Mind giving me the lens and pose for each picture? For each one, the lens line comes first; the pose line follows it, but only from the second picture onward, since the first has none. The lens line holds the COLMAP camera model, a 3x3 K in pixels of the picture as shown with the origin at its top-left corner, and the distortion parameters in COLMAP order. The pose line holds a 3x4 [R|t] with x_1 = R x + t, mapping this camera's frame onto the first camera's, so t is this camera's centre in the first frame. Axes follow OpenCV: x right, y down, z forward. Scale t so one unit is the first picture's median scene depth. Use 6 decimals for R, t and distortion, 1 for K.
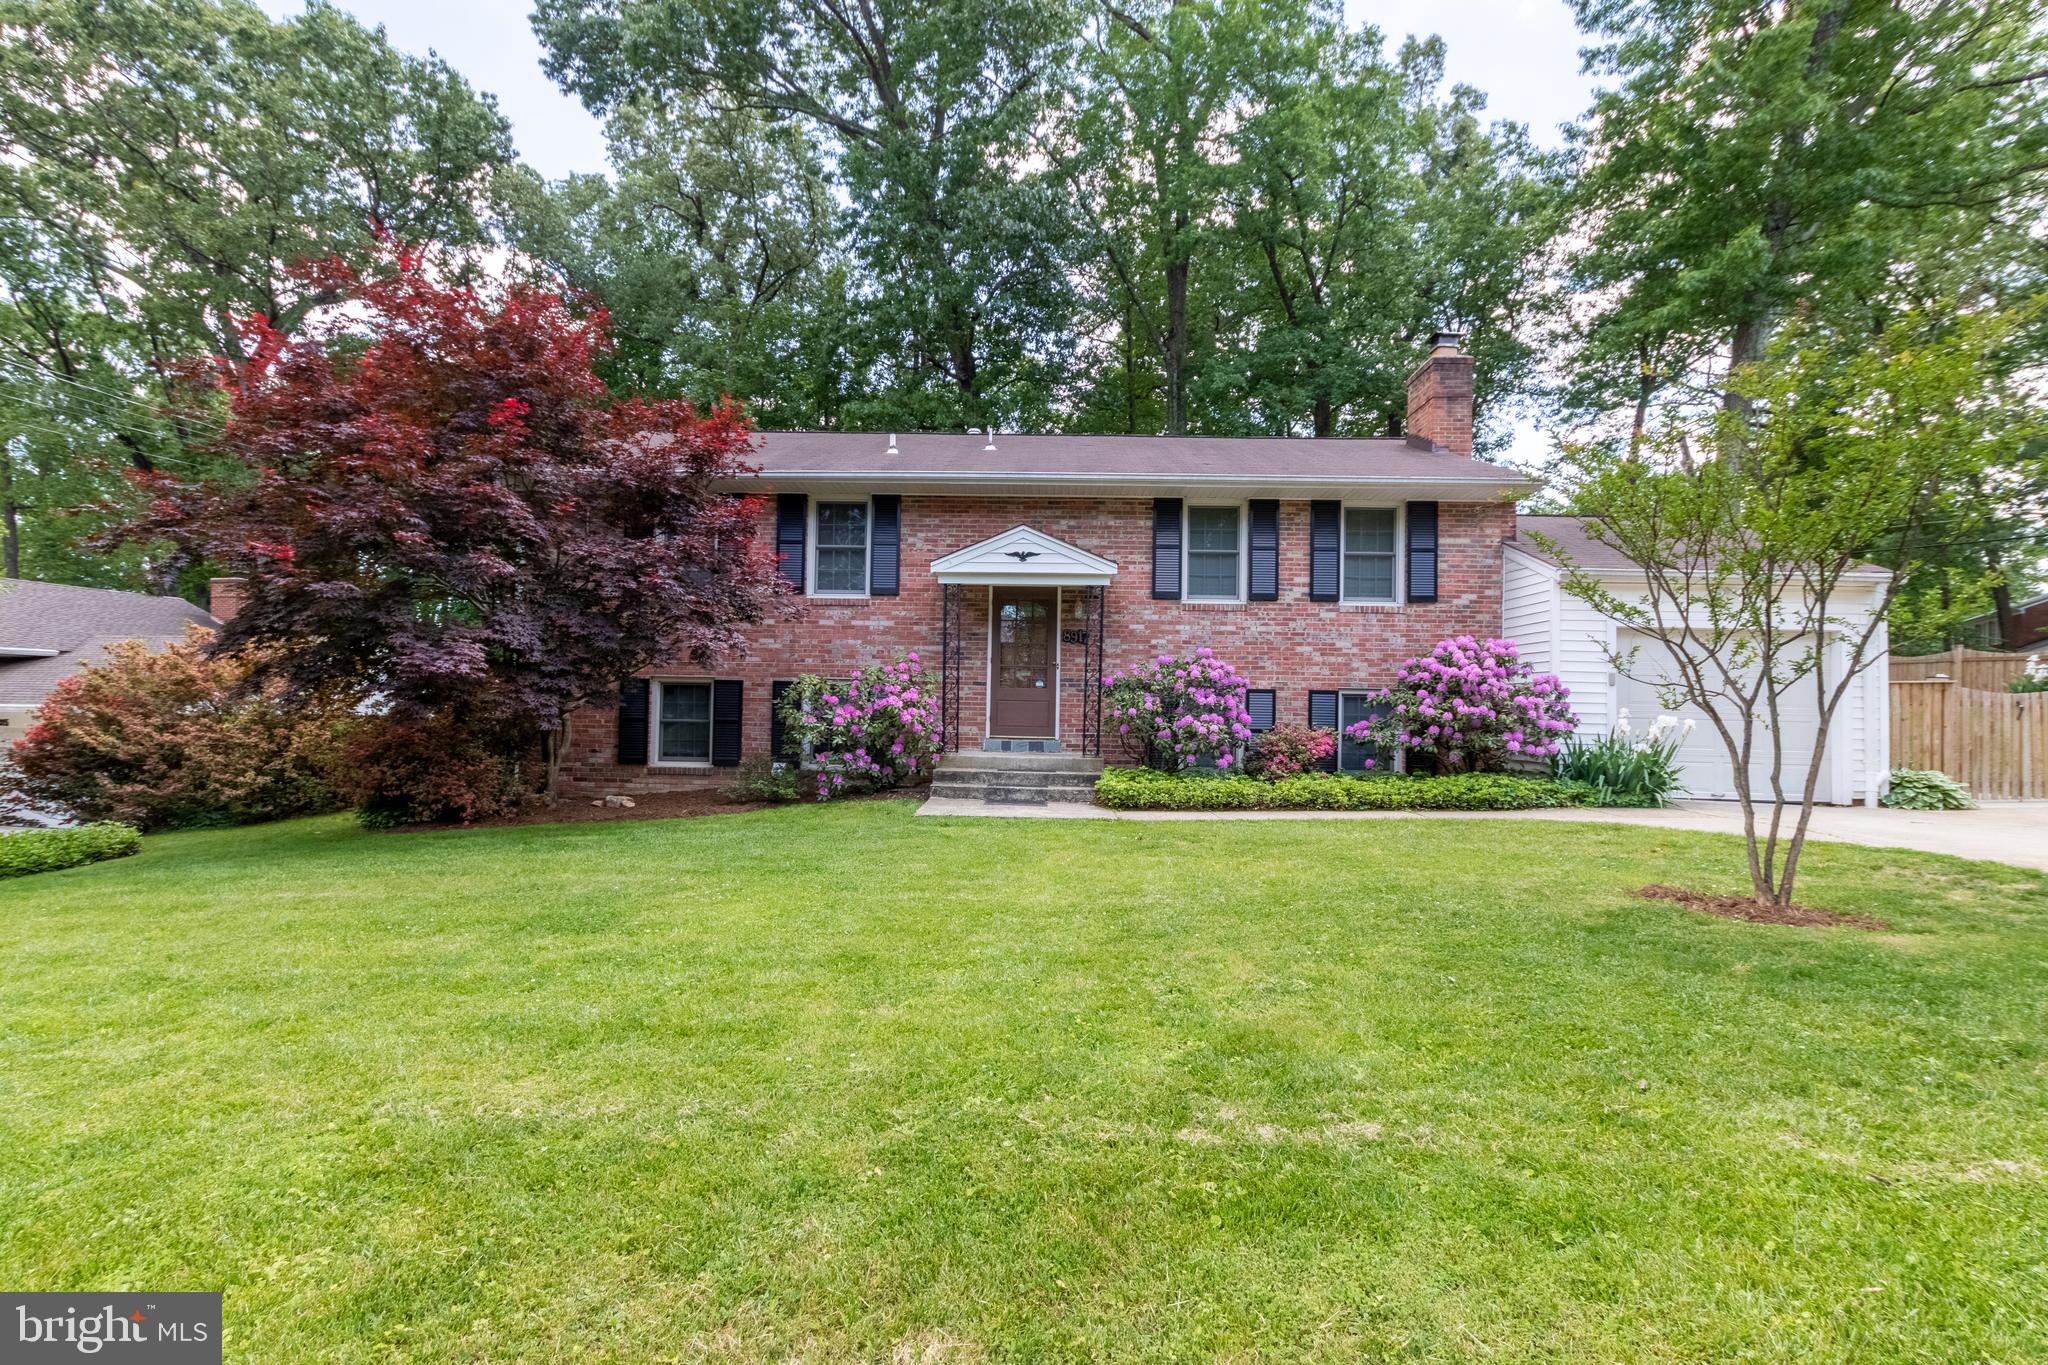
lens RADIAL K [[940.1, 0, 1066.9], [0, 940.1, 698.2], [0, 0, 1]] dist [-0.001866, -0.000061]
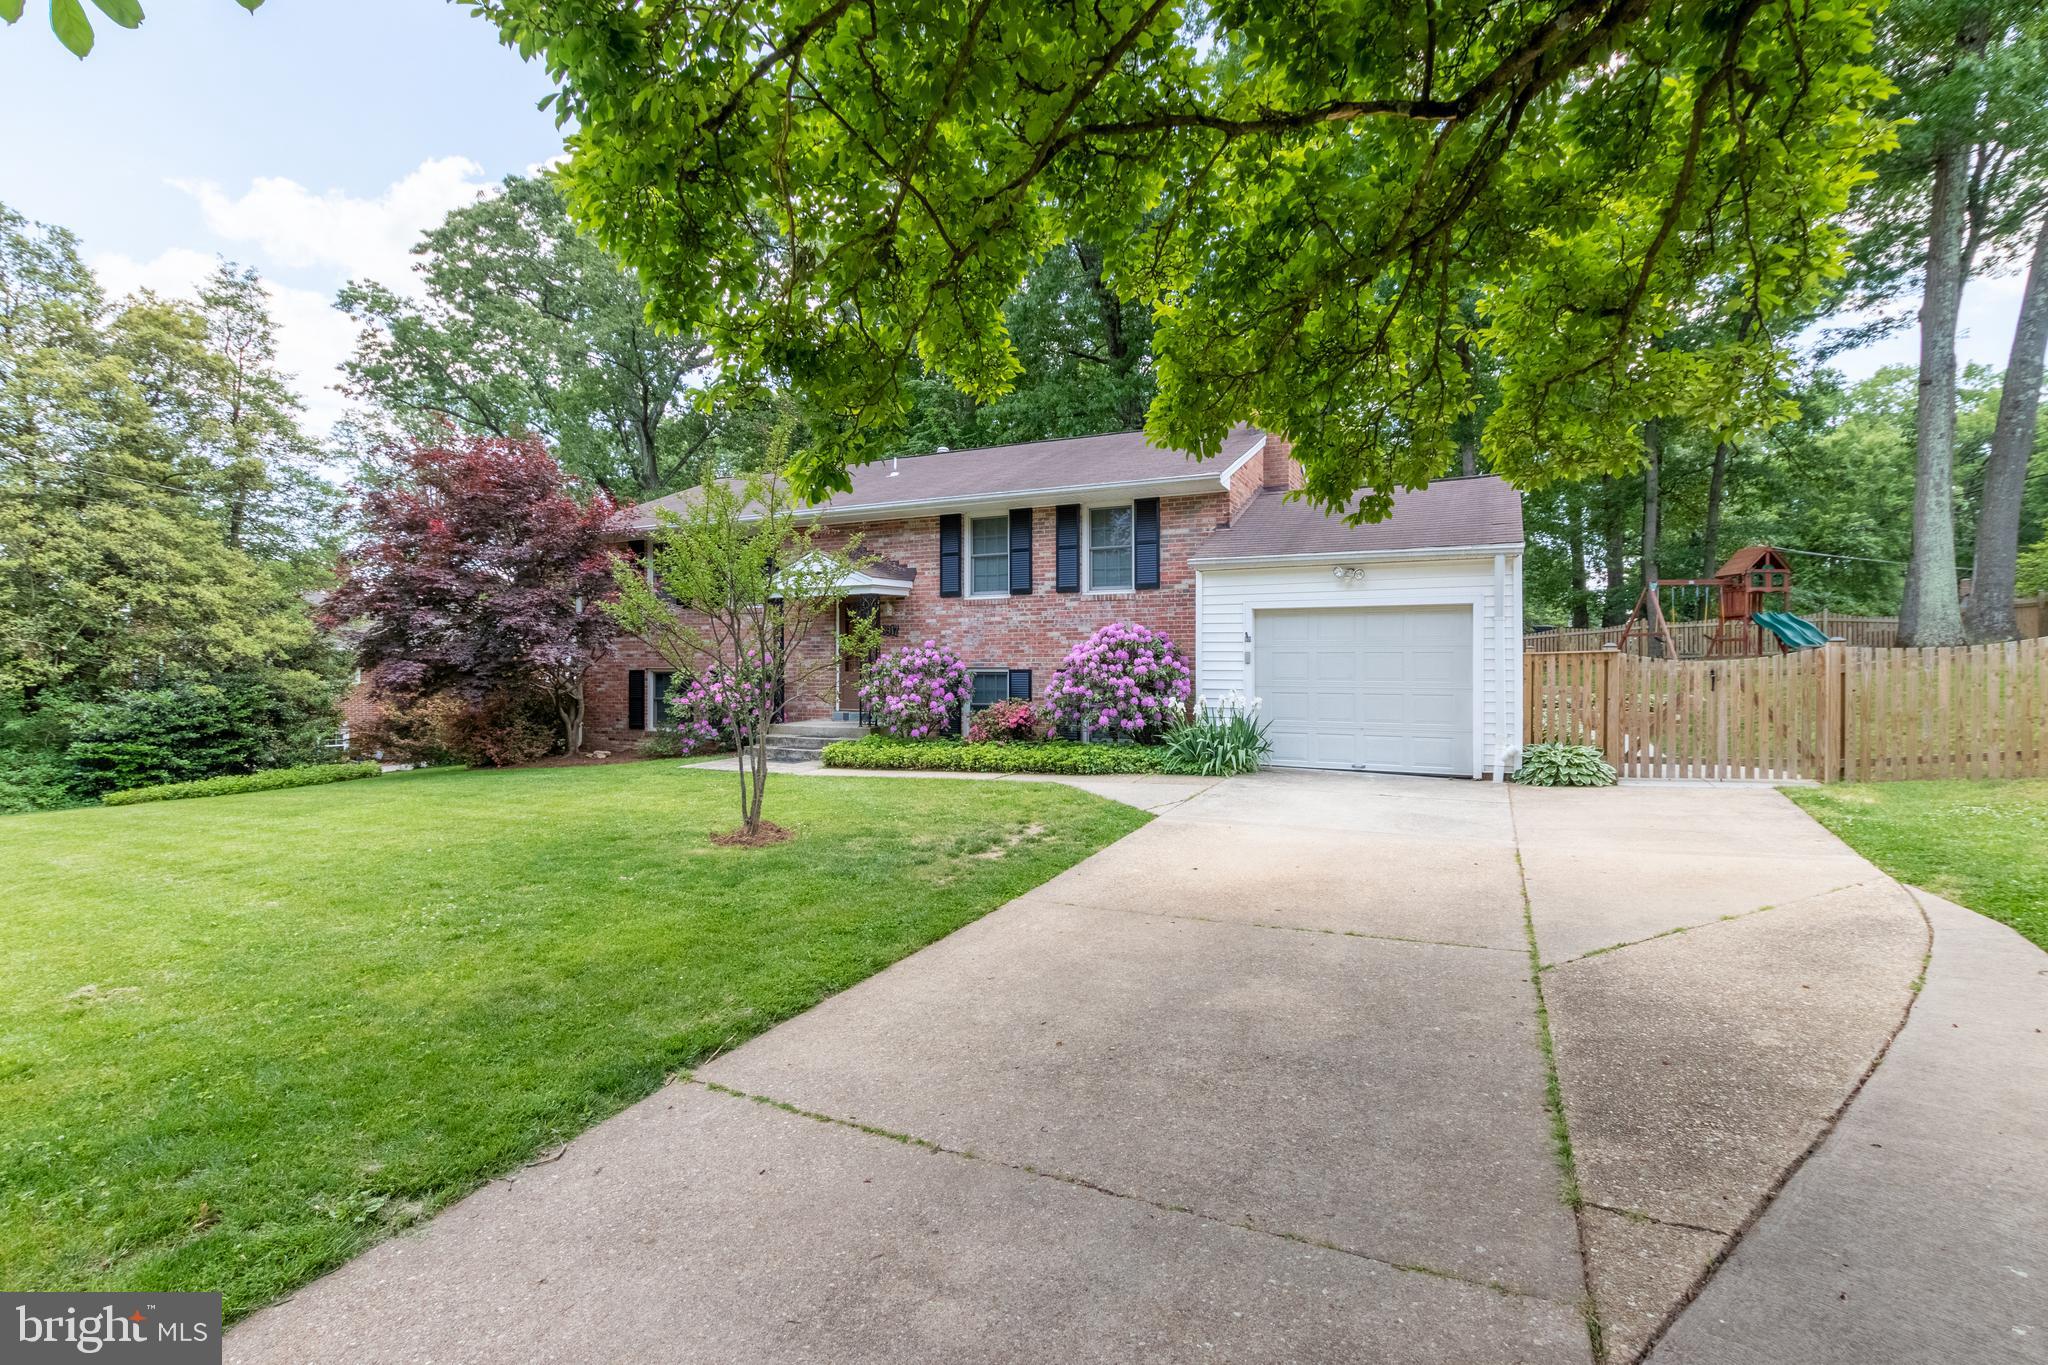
lens RADIAL K [[984.1, 0, 1098.9], [0, 984.1, 679.1], [0, 0, 1]] dist [-0.000265, -0.000025]
pose [[0.915607, -0.014780, -0.401803, 0.794564], [0.027021, 0.999327, 0.024814, -0.025394], [0.401165, -0.033577, 0.915390, -0.098699]]
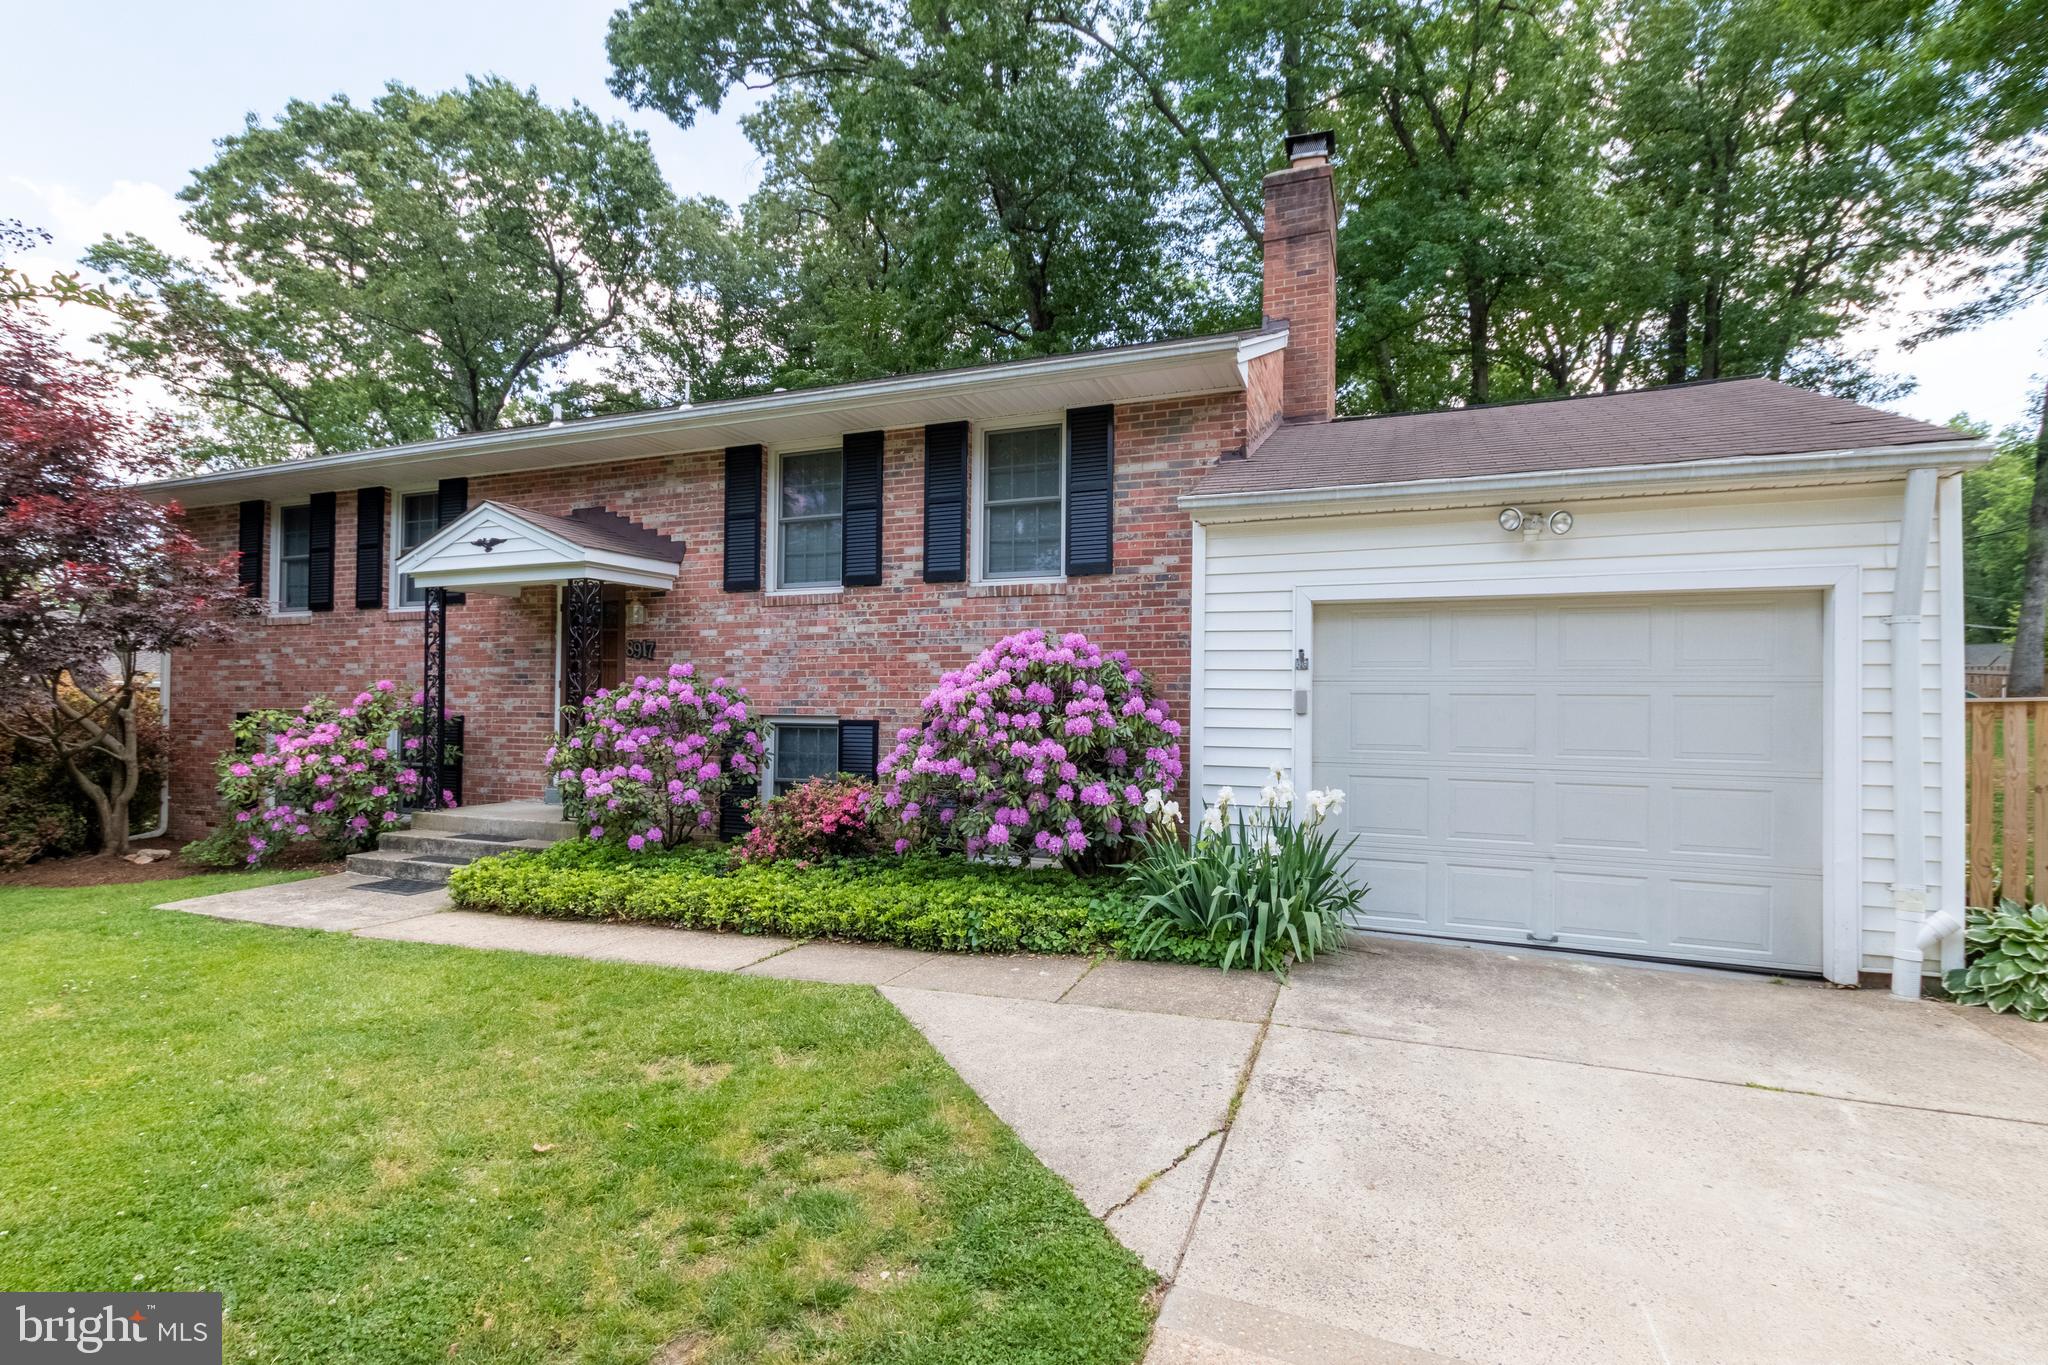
lens RADIAL K [[987.4, 0, 1071.0], [0, 987.4, 707.9], [0, 0, 1]] dist [-0.000890, 0.000368]
pose [[0.935299, -0.011075, -0.353686, 0.591373], [0.014220, 0.999879, 0.006295, -0.020144], [0.353573, -0.010917, 0.935343, 0.400447]]
